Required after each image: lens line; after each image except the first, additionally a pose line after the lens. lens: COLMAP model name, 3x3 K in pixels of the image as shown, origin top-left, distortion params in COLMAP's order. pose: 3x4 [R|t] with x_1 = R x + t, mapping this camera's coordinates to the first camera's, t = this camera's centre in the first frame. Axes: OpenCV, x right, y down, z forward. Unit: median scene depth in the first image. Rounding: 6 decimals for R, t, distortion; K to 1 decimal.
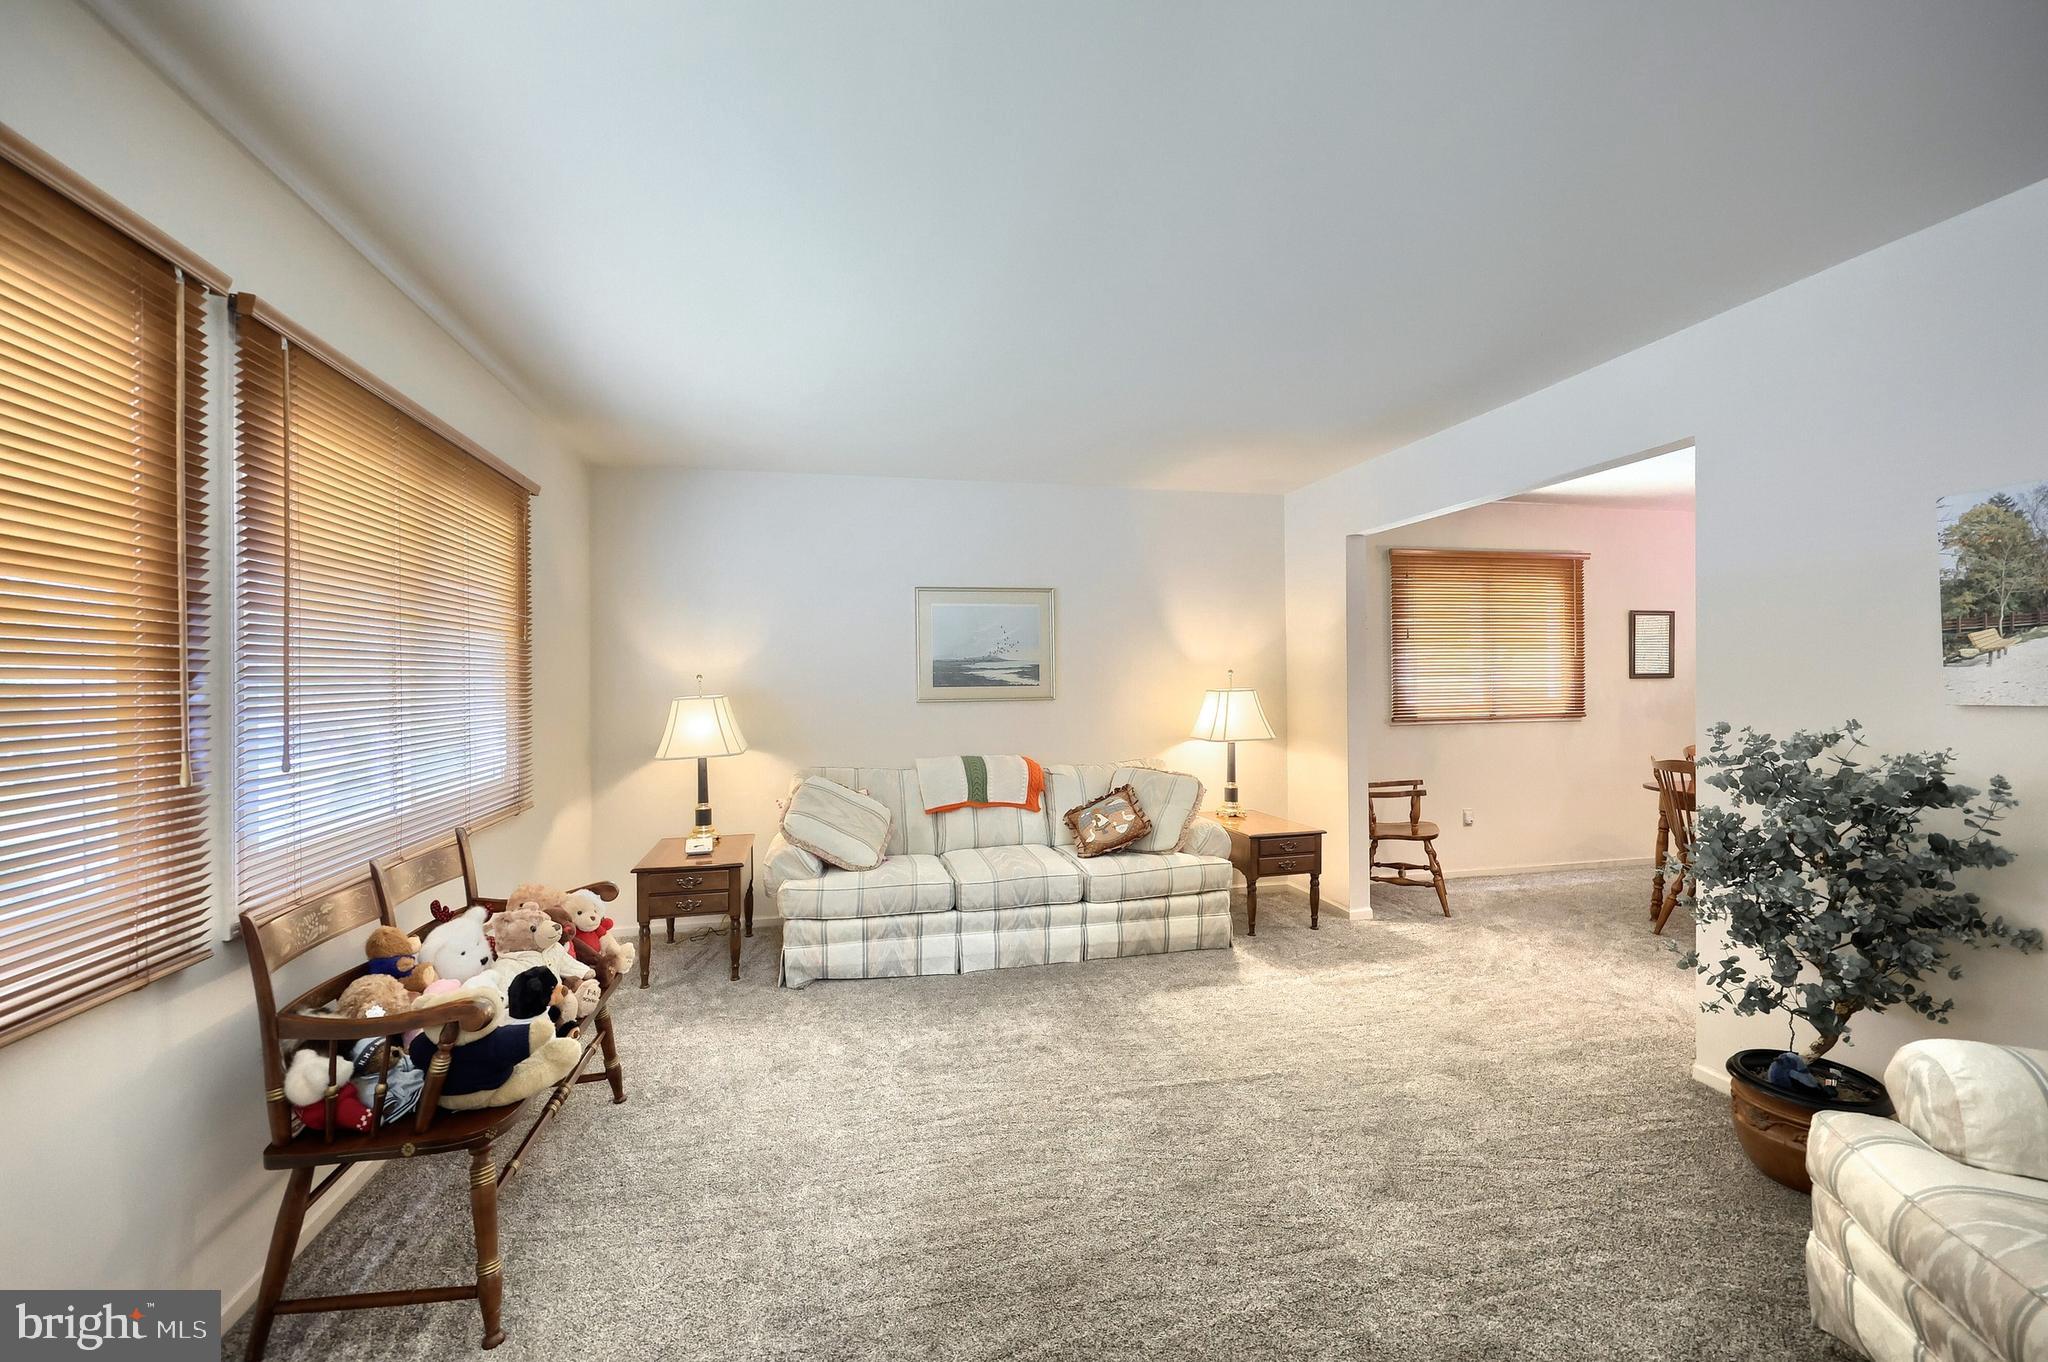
lens RADIAL K [[836.7, 0, 1022.0], [0, 836.7, 682.7], [0, 0, 1]] dist [0.003256, -0.000022]
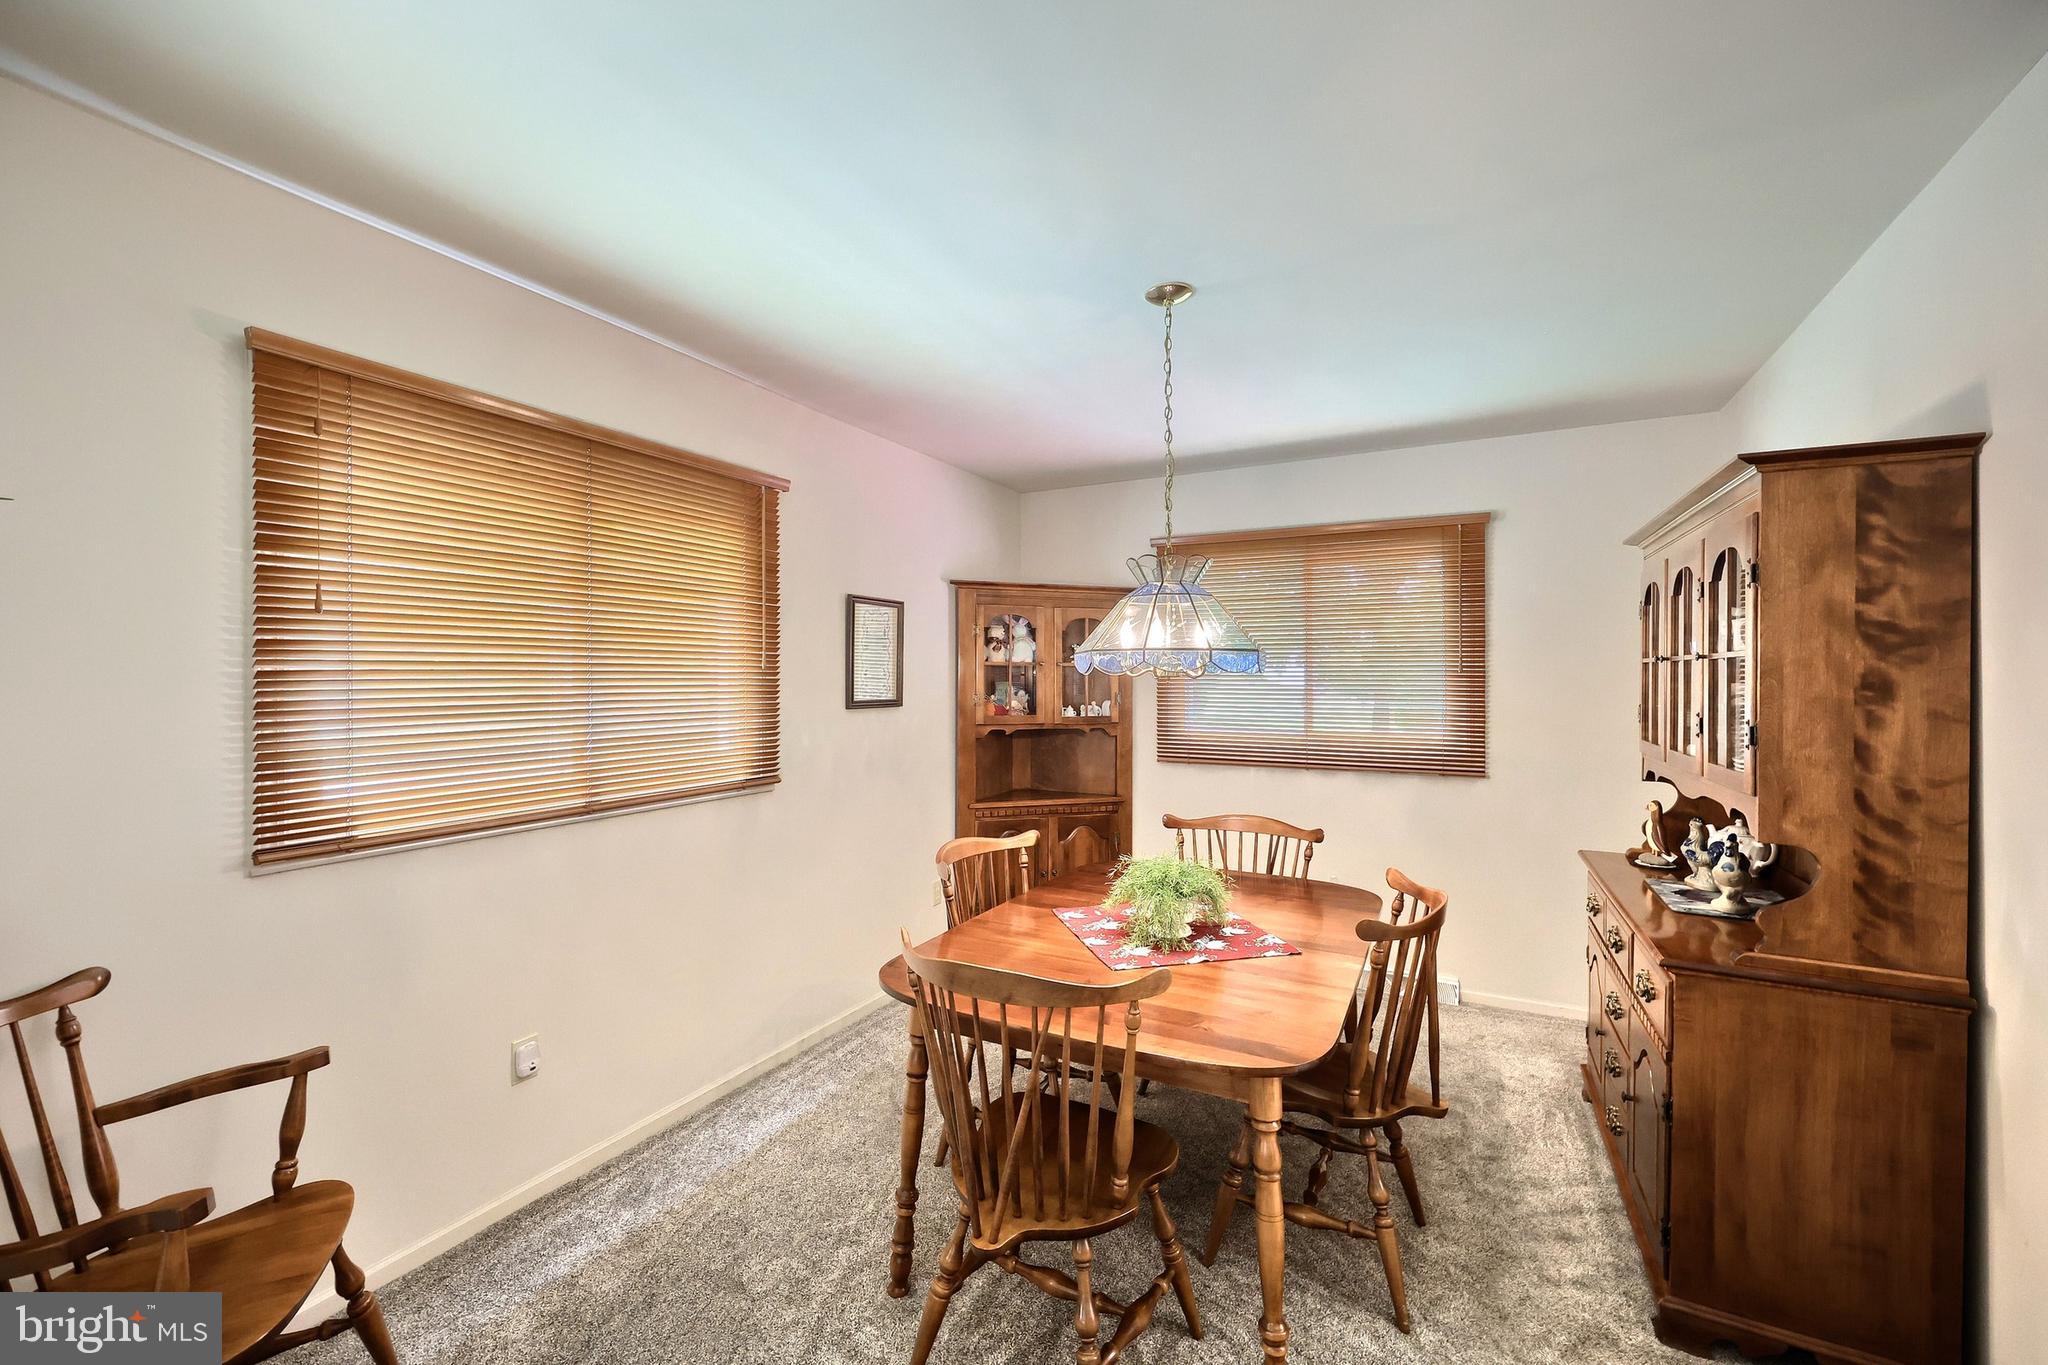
lens RADIAL K [[836.7, 0, 1023.6], [0, 836.7, 683.6], [0, 0, 1]] dist [0.003256, -0.000022]
pose [[0.656078, 0.007280, 0.754658, 0.376158], [-0.010946, 0.999940, -0.000130, -0.025487], [-0.754613, -0.008175, 0.656119, 0.539501]]
